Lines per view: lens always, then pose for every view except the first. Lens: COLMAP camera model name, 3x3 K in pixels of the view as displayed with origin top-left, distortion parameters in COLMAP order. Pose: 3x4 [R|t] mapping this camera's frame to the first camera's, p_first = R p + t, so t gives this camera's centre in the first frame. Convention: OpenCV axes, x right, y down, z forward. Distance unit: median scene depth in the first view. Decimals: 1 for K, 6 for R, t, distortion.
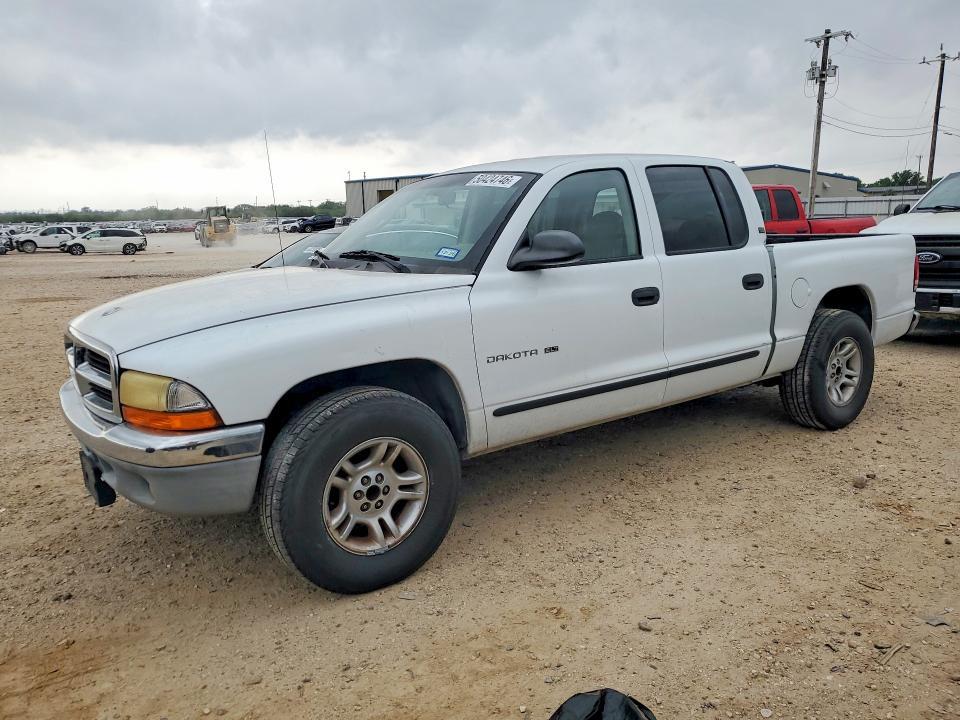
lens RADIAL K [[749.2, 0, 477.6], [0, 749.2, 364.4], [0, 0, 1]] dist [0.009885, 0.000553]
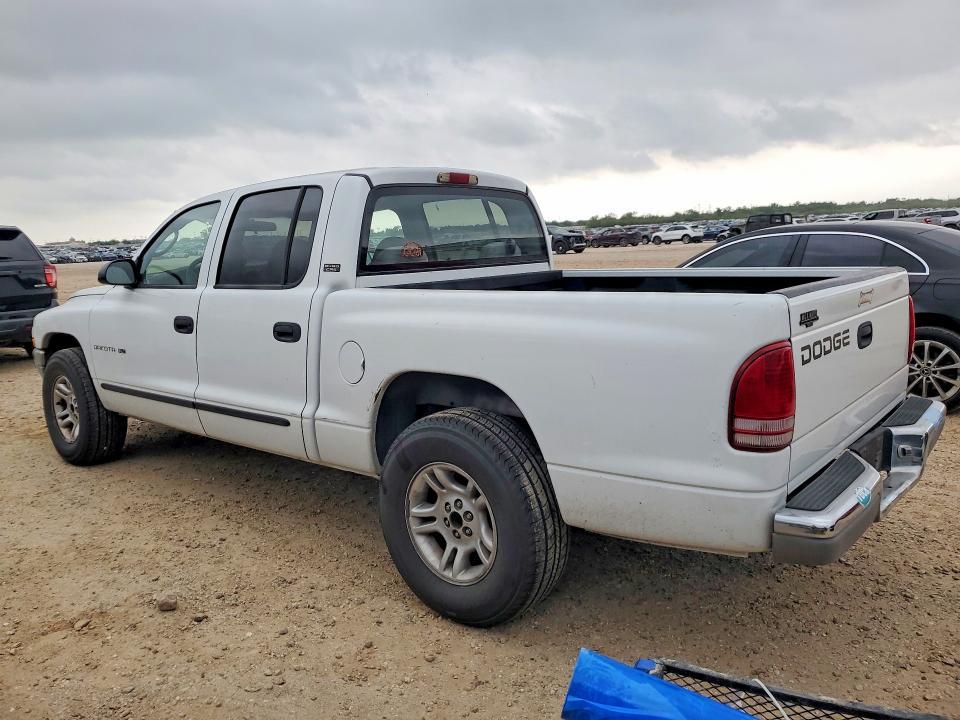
lens RADIAL K [[749.2, 0, 479.4], [0, 749.2, 356.2], [0, 0, 1]] dist [0.009885, 0.000553]
pose [[0.223730, 0.169622, -0.959778, 1.190696], [-0.153785, 0.978548, 0.137091, -0.227529], [0.962442, 0.116928, 0.245016, 1.018212]]
